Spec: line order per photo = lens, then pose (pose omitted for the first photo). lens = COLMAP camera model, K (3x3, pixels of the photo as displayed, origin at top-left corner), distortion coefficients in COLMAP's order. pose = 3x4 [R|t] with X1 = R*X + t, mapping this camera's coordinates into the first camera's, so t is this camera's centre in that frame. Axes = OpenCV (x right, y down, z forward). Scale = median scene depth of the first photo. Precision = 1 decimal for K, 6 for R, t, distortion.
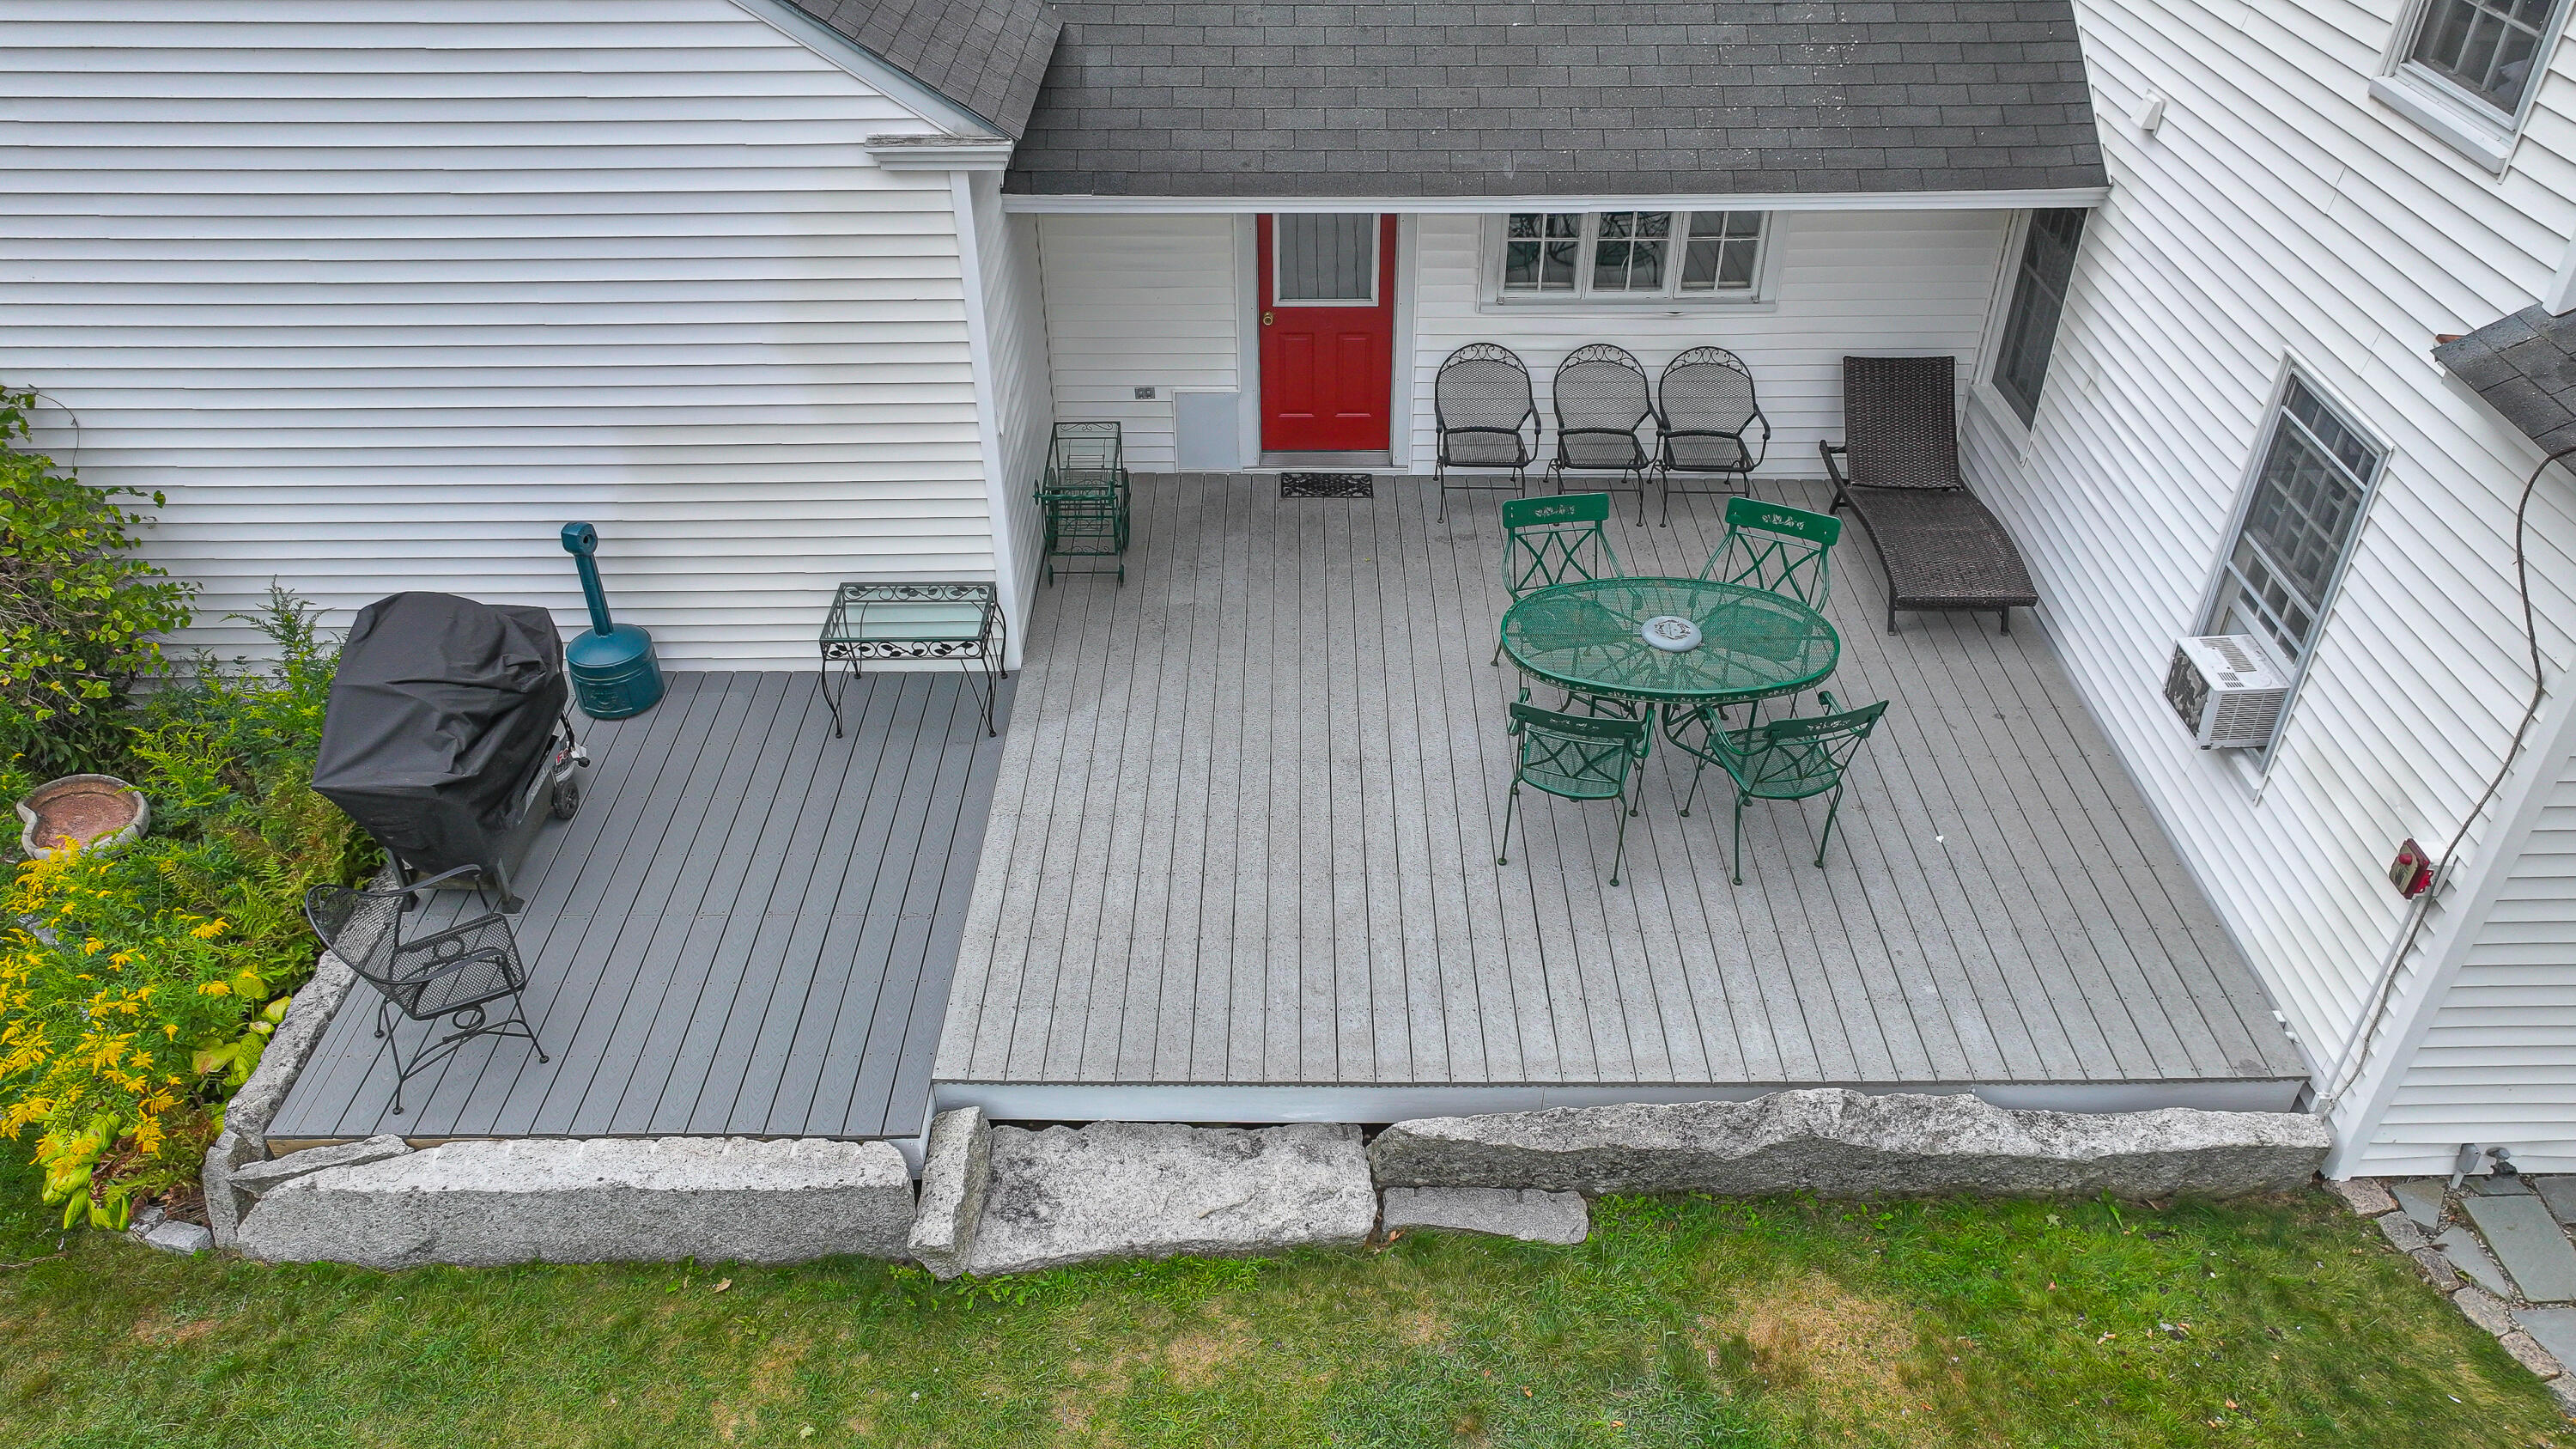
lens RADIAL K [[1815.2, 0, 1287.5], [0, 1815.2, 720.6], [0, 0, 1]] dist [0.000759, 0.007499]
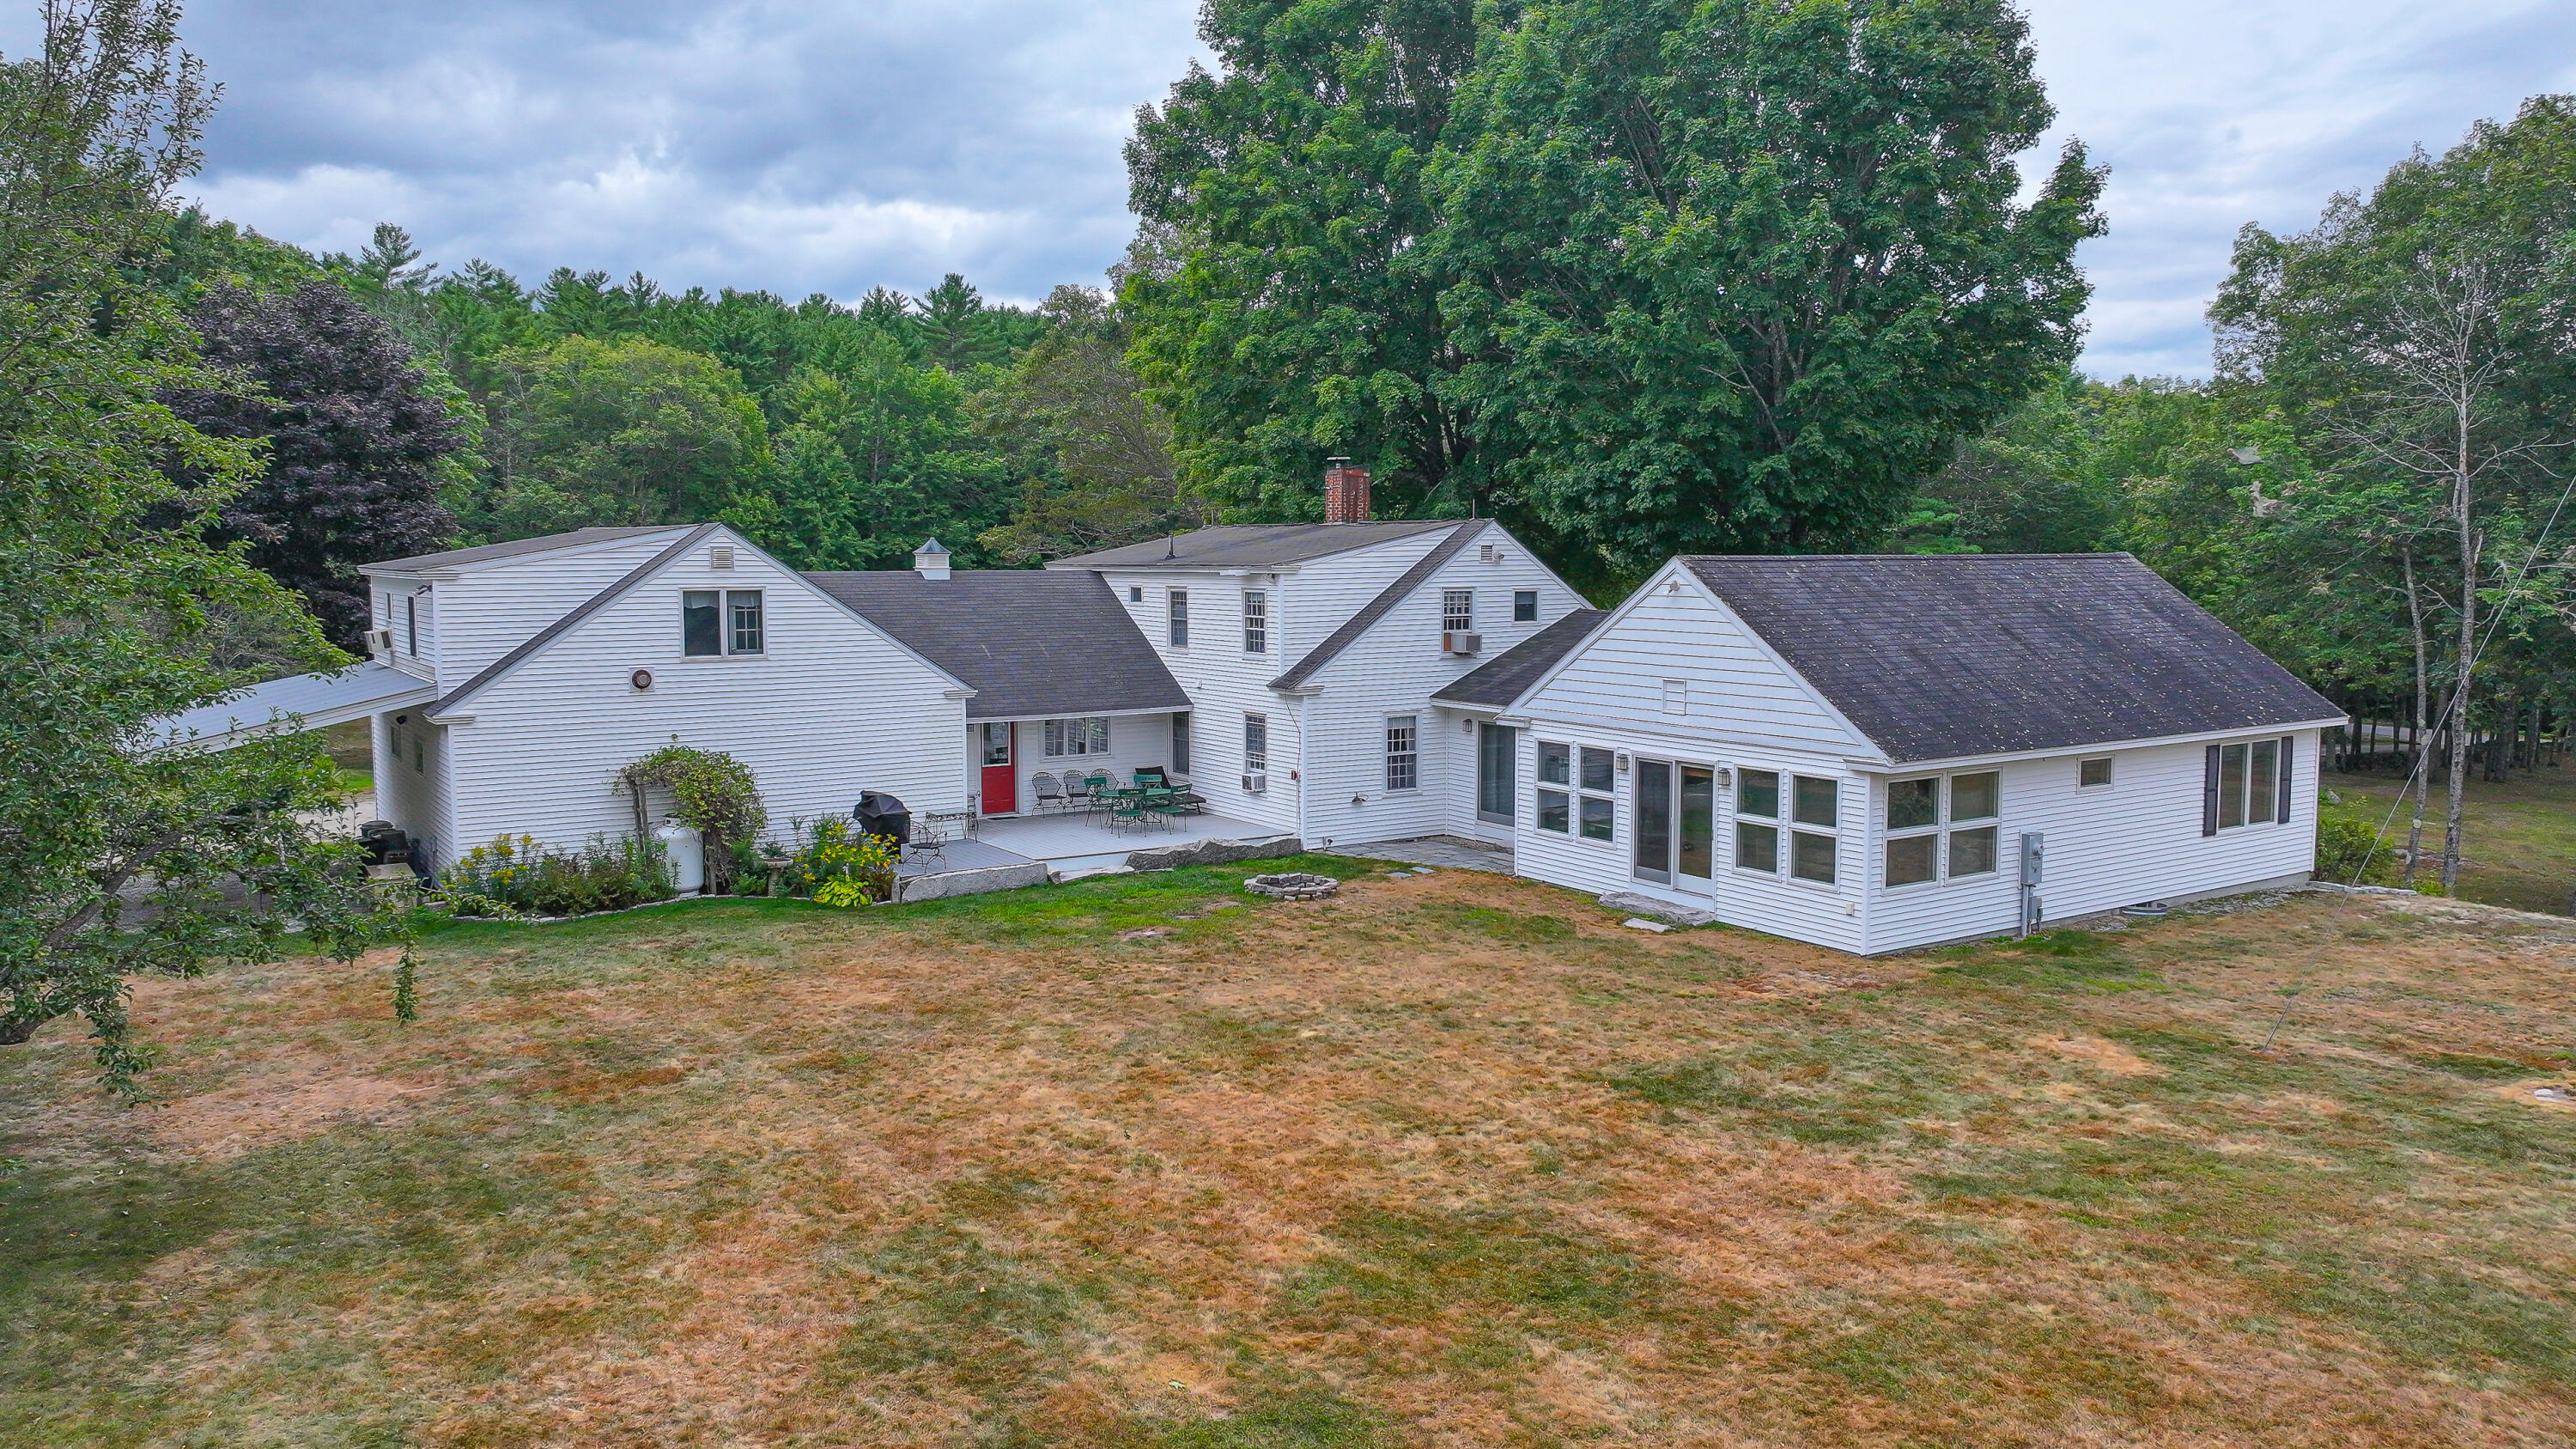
lens RADIAL K [[1815.2, 0, 1292.7], [0, 1815.2, 725.4], [0, 0, 1]] dist [0.000759, 0.007499]
pose [[0.838470, -0.050161, 0.542634, -1.399397], [0.322704, 0.848093, -0.420240, 1.359647], [-0.439124, 0.527468, 0.727287, -1.819221]]
